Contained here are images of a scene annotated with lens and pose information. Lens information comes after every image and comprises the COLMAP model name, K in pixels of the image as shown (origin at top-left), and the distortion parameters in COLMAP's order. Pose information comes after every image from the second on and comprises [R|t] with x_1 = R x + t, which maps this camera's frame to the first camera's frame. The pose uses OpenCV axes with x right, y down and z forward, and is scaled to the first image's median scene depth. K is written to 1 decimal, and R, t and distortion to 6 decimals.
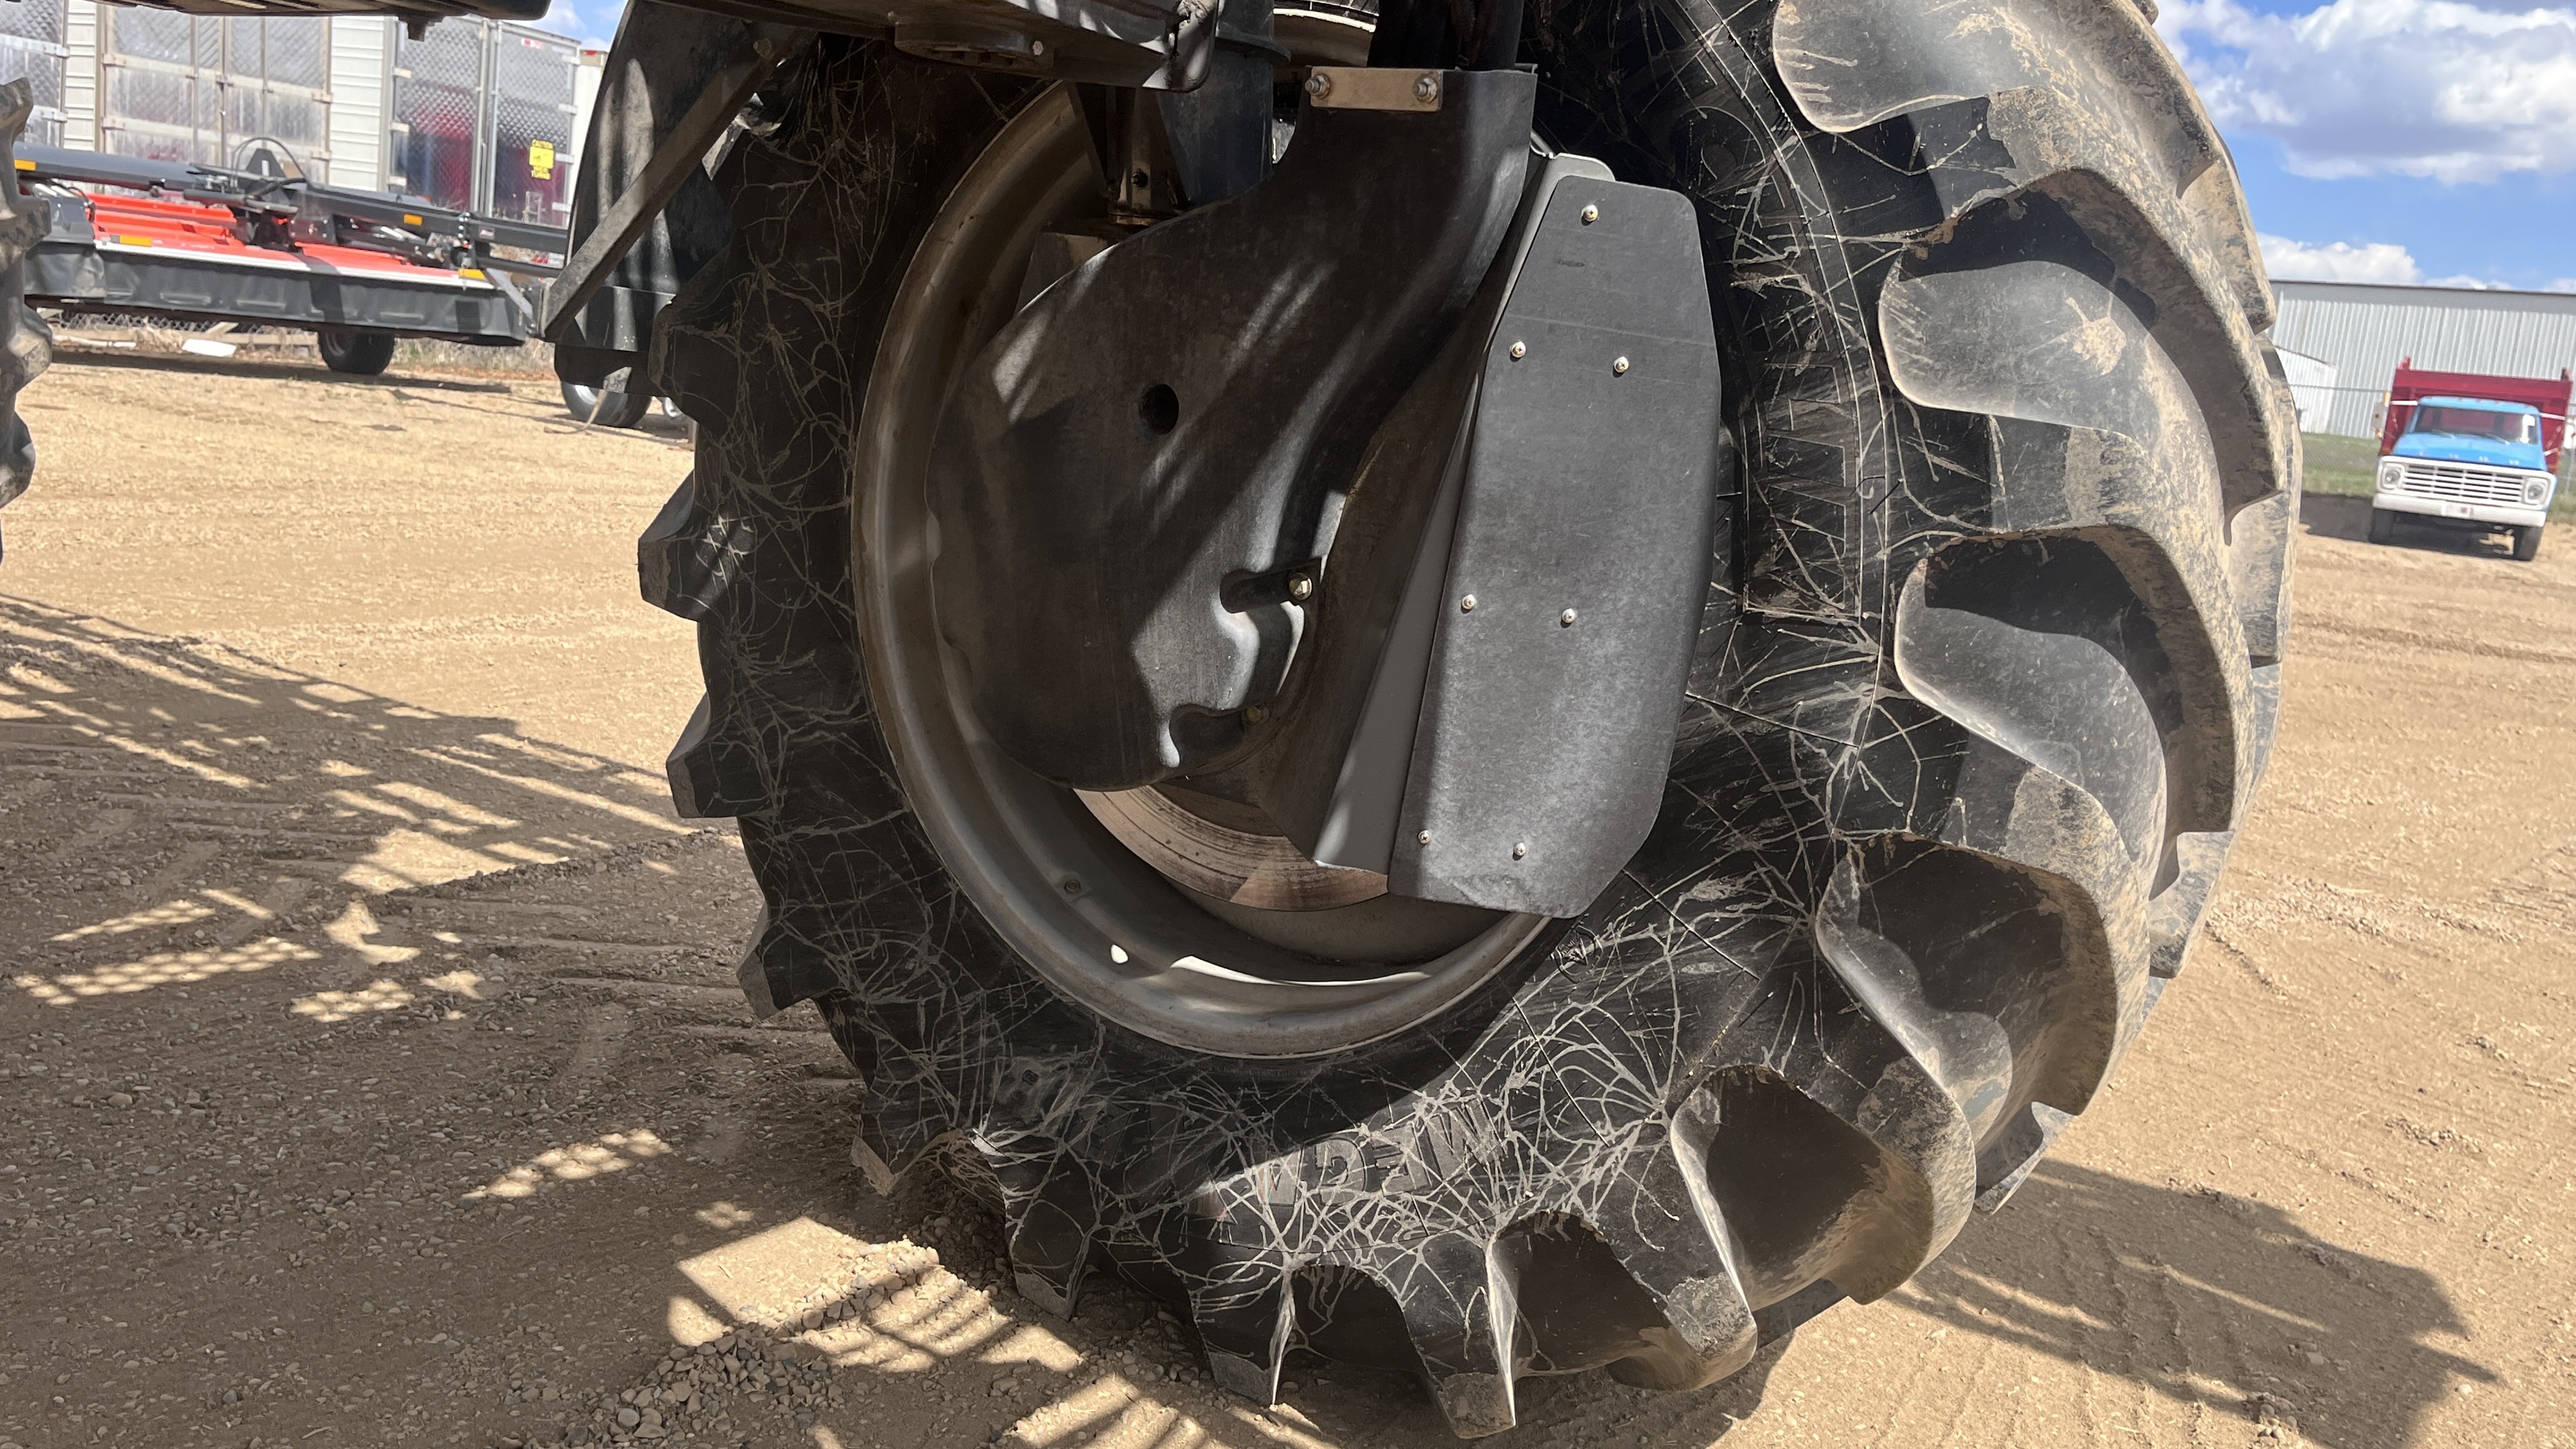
lens RADIAL K [[2113.0, 0, 1279.9], [0, 2113.0, 716.1], [0, 0, 1]] dist [0.053475, -0.067243]
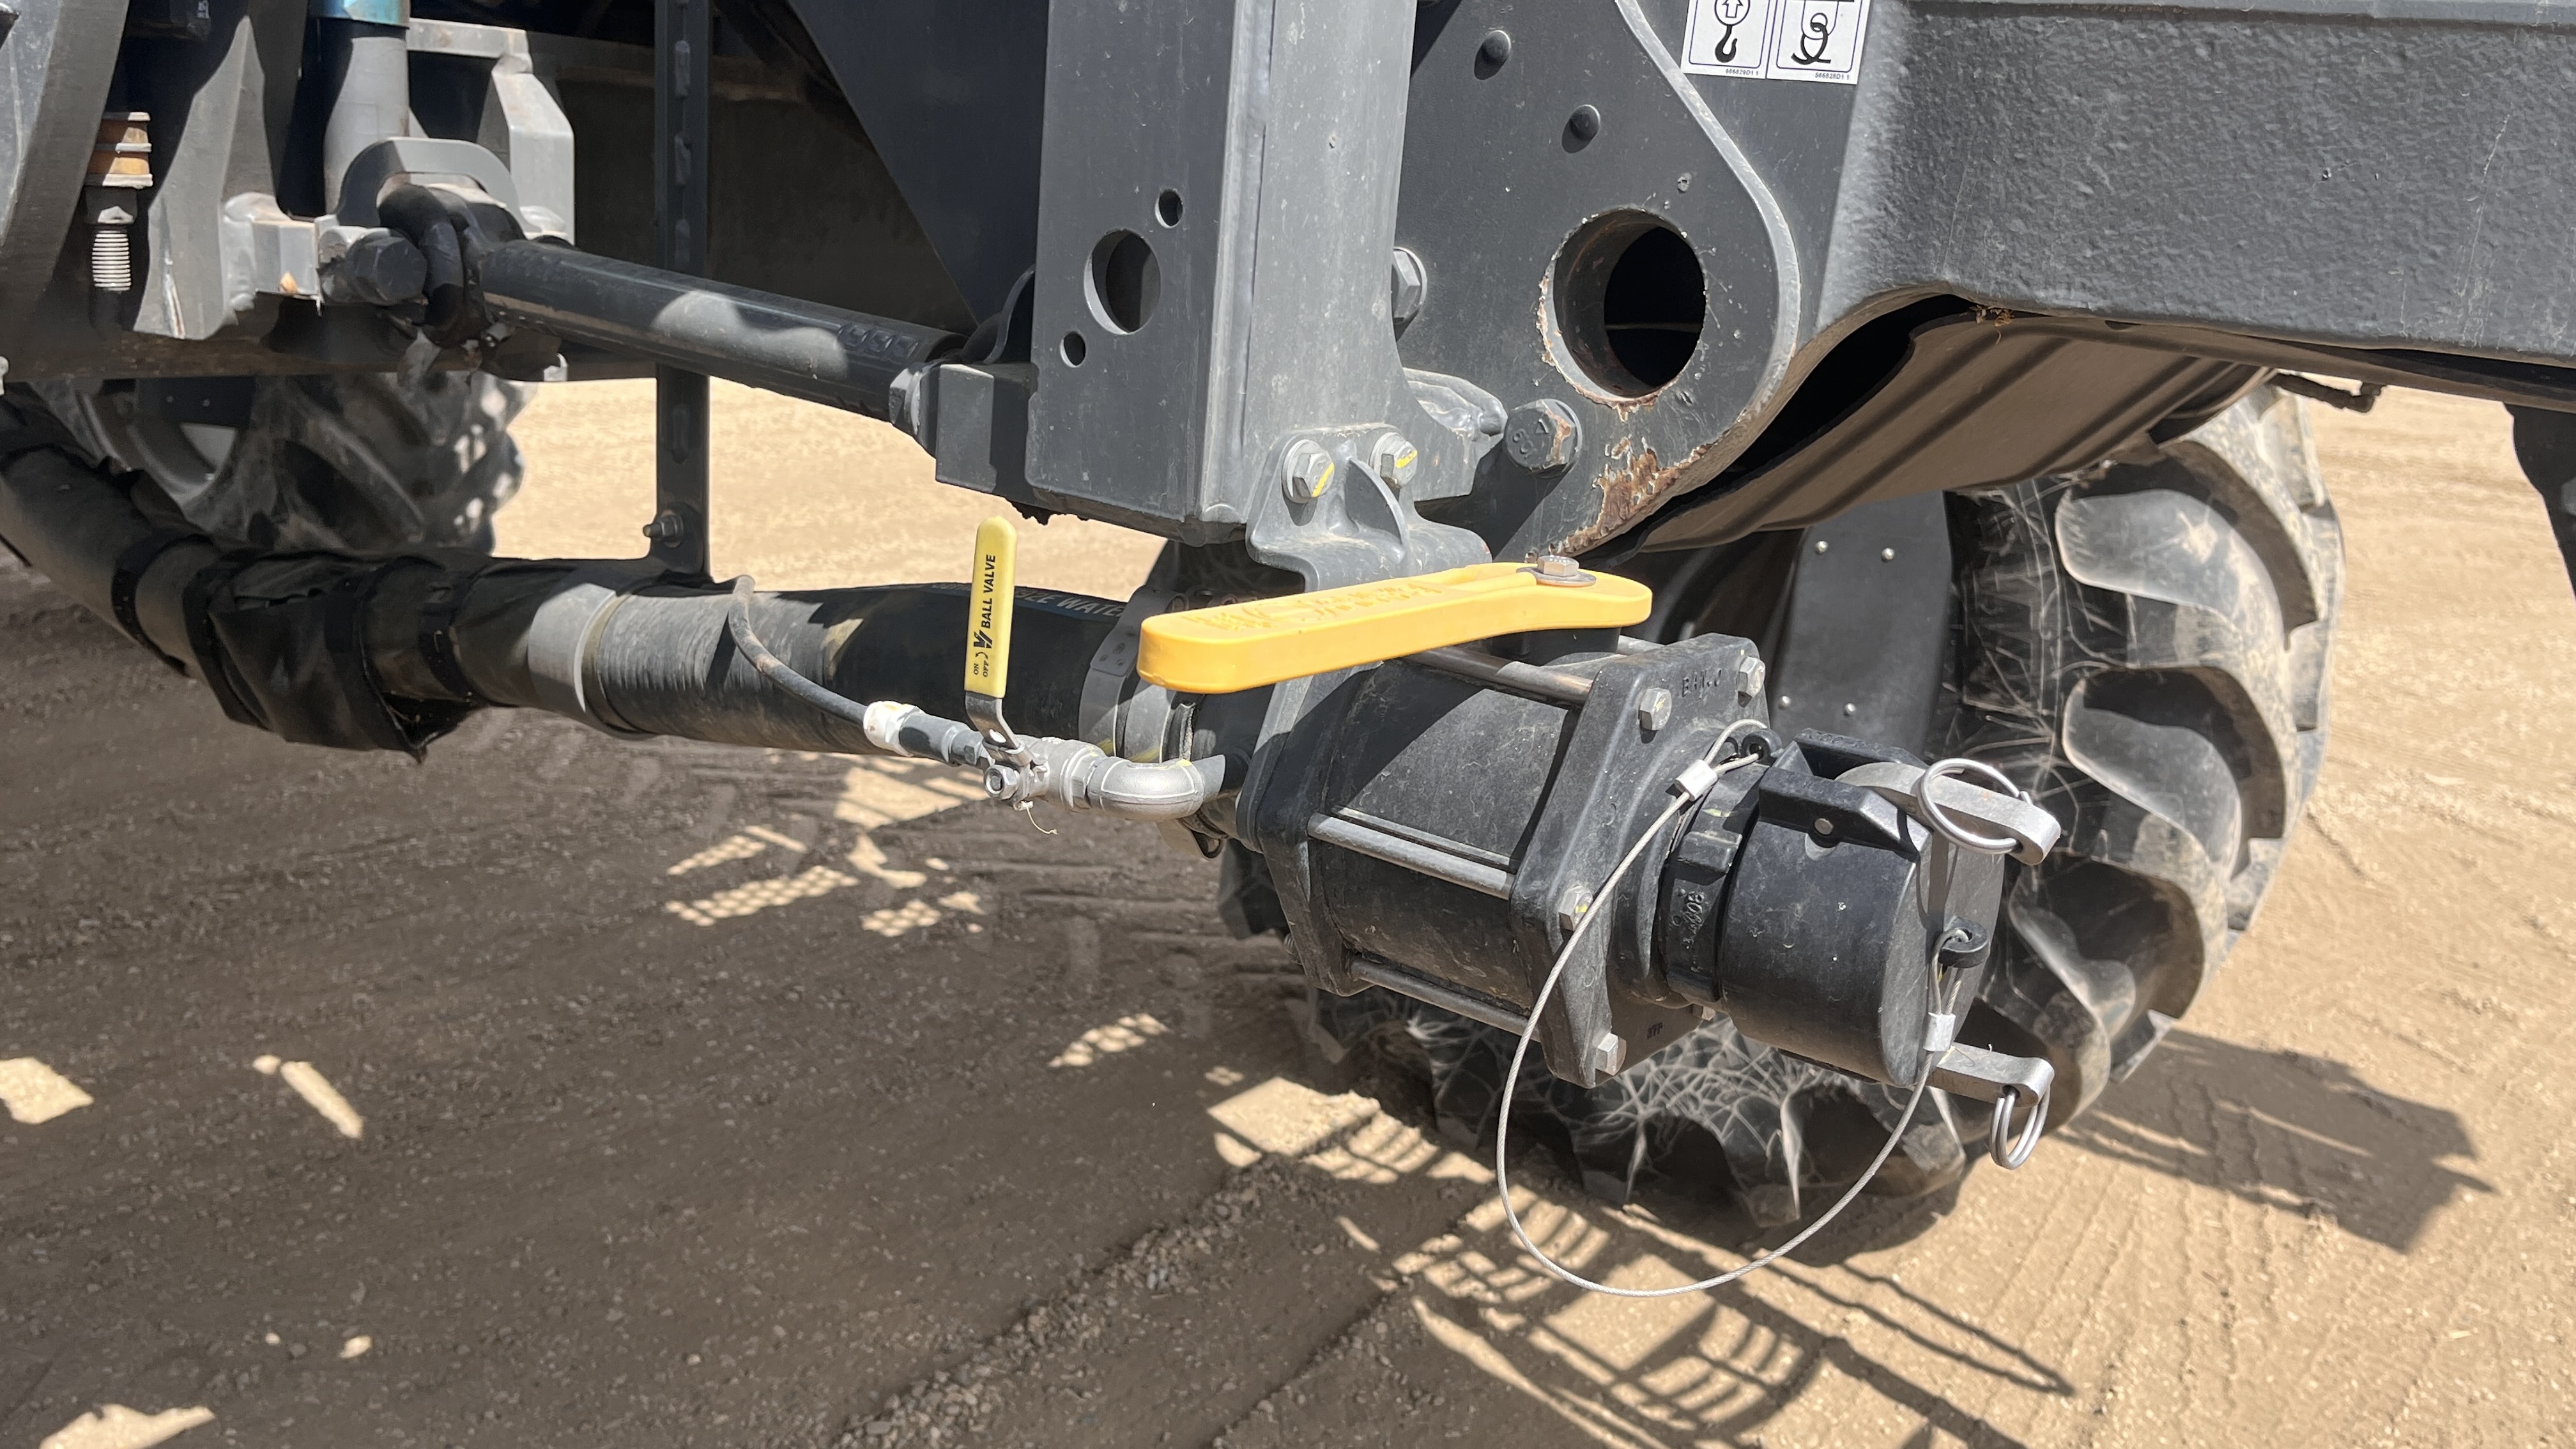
lens RADIAL K [[2113.0, 0, 1299.3], [0, 2113.0, 732.0], [0, 0, 1]] dist [0.053475, -0.067243]
pose [[0.998627, -0.010975, -0.051230, -0.148390], [0.015412, 0.996086, 0.087034, -0.136759], [0.050074, -0.087704, 0.994887, -0.452775]]
